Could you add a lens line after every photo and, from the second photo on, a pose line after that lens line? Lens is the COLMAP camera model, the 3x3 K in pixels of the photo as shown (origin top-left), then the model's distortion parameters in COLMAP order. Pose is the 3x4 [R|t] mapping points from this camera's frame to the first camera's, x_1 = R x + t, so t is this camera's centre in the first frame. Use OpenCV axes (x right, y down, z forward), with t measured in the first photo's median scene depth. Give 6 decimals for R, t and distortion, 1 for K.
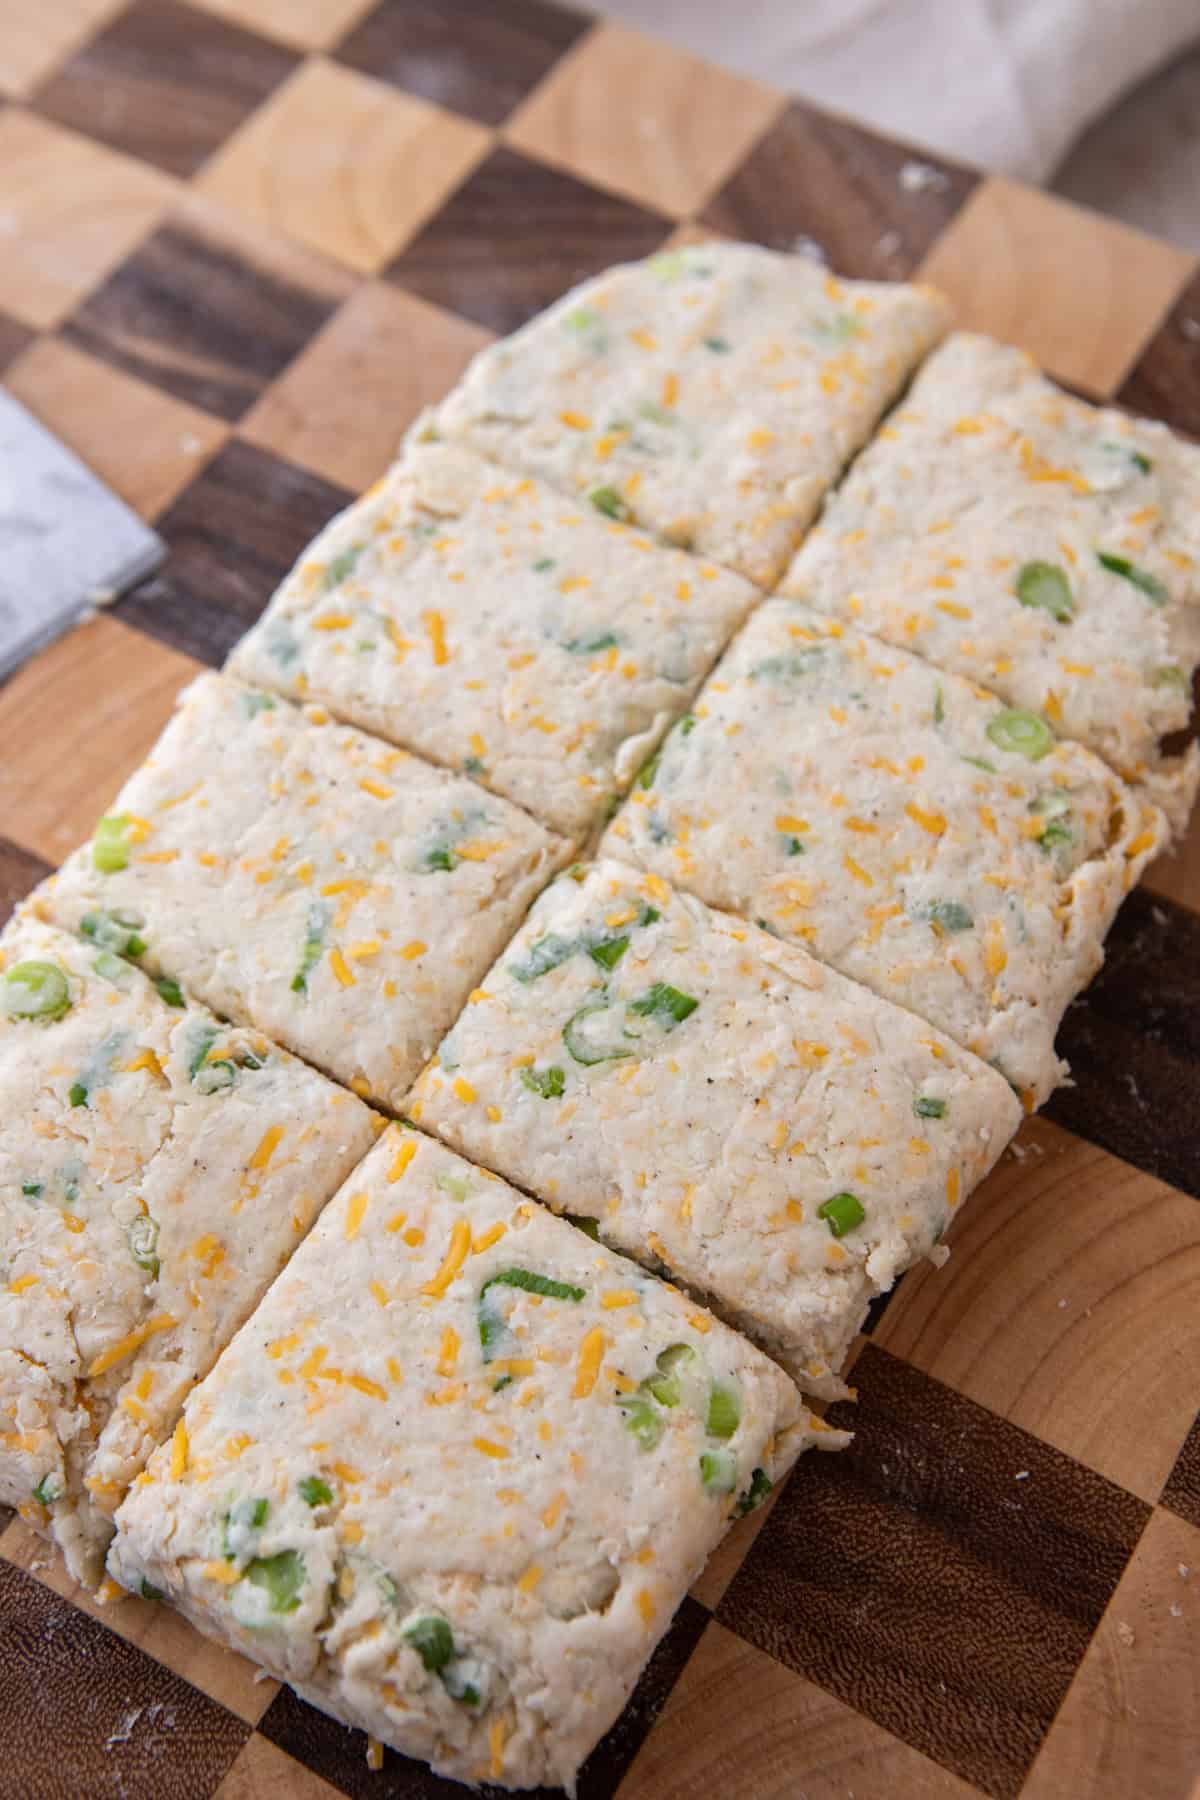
lens RADIAL K [[2134.8, 0, 600.0], [0, 2134.8, 900.0], [0, 0, 1]] dist [0.024308, 0.039004]
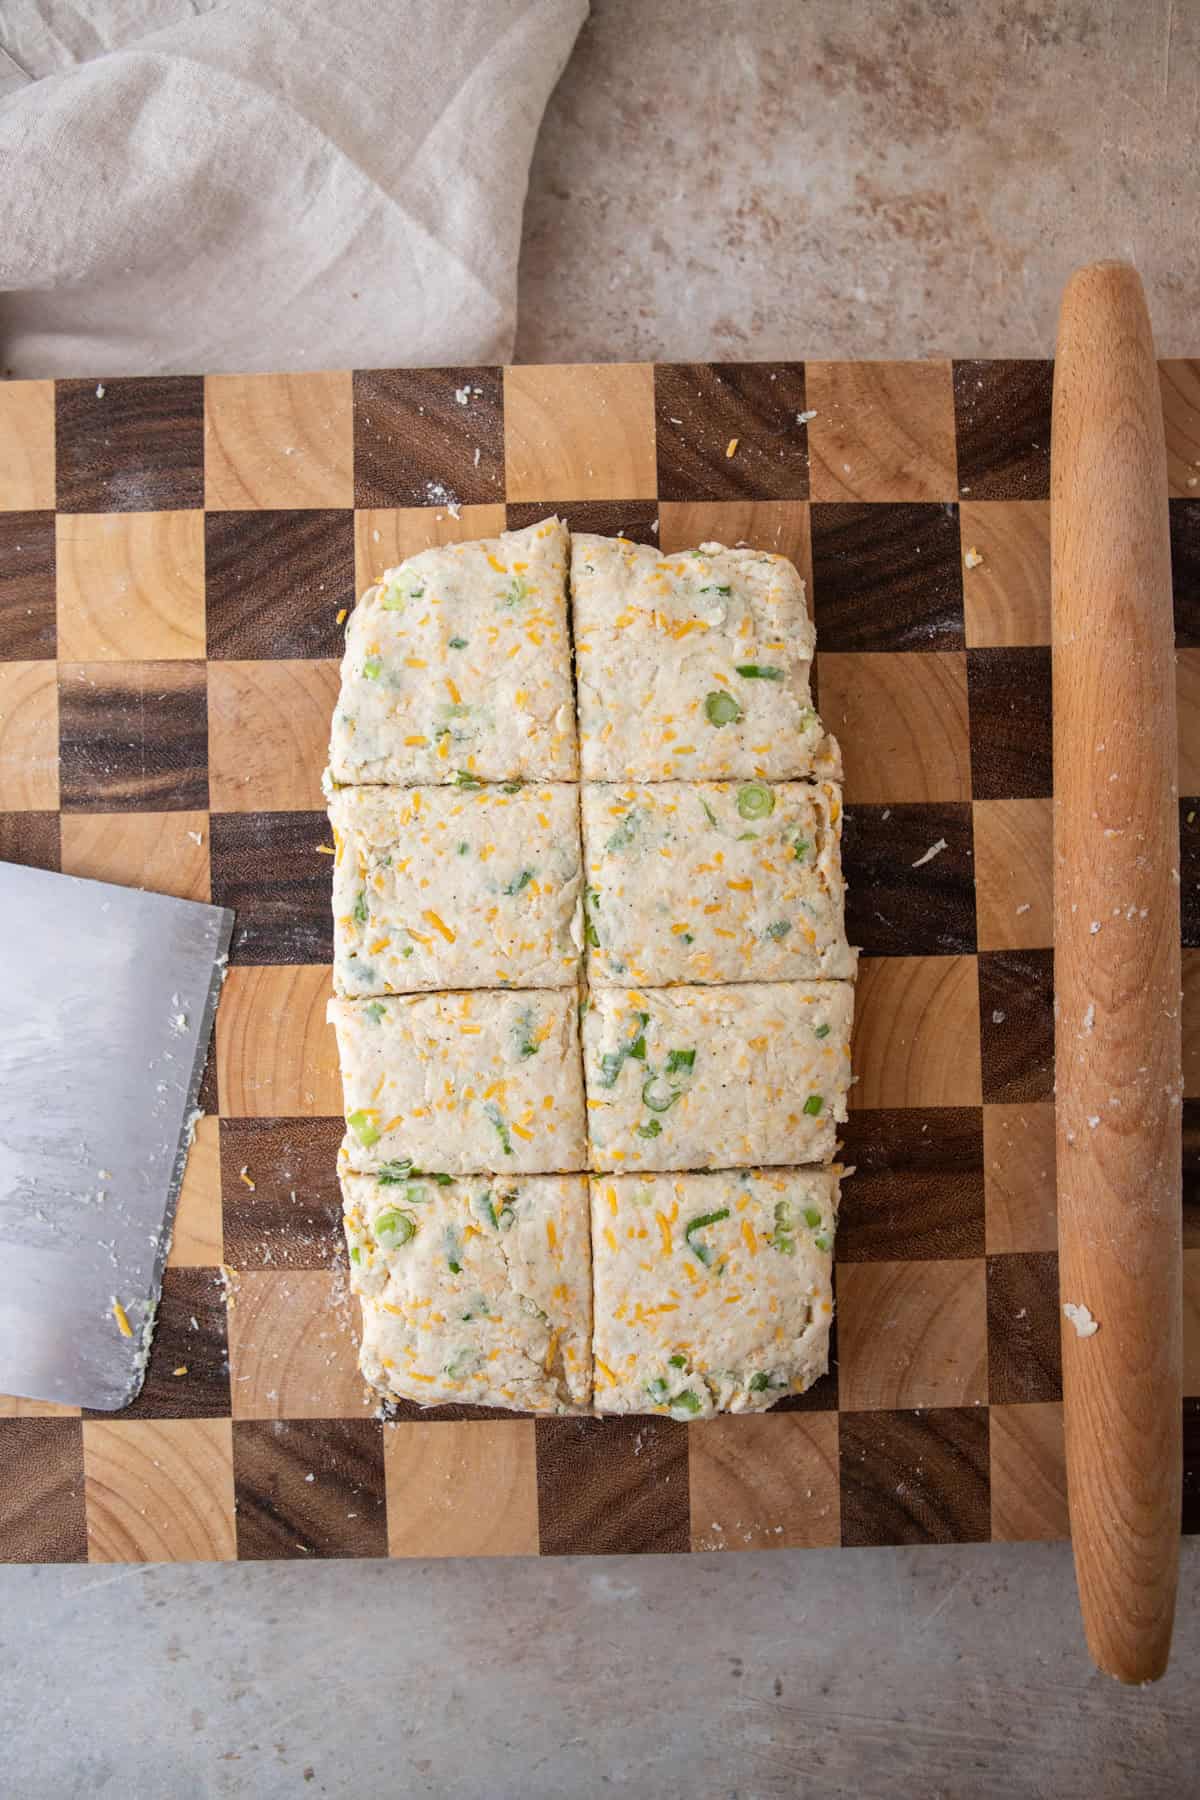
lens RADIAL K [[1245.5, 0, 600.0], [0, 1245.5, 900.0], [0, 0, 1]] dist [-0.078107, 0.056631]
pose [[0.838847, -0.544028, 0.019207, 0.025433], [0.469121, 0.740345, 0.481472, -0.592742], [-0.276154, -0.394871, 0.876251, 0.102159]]
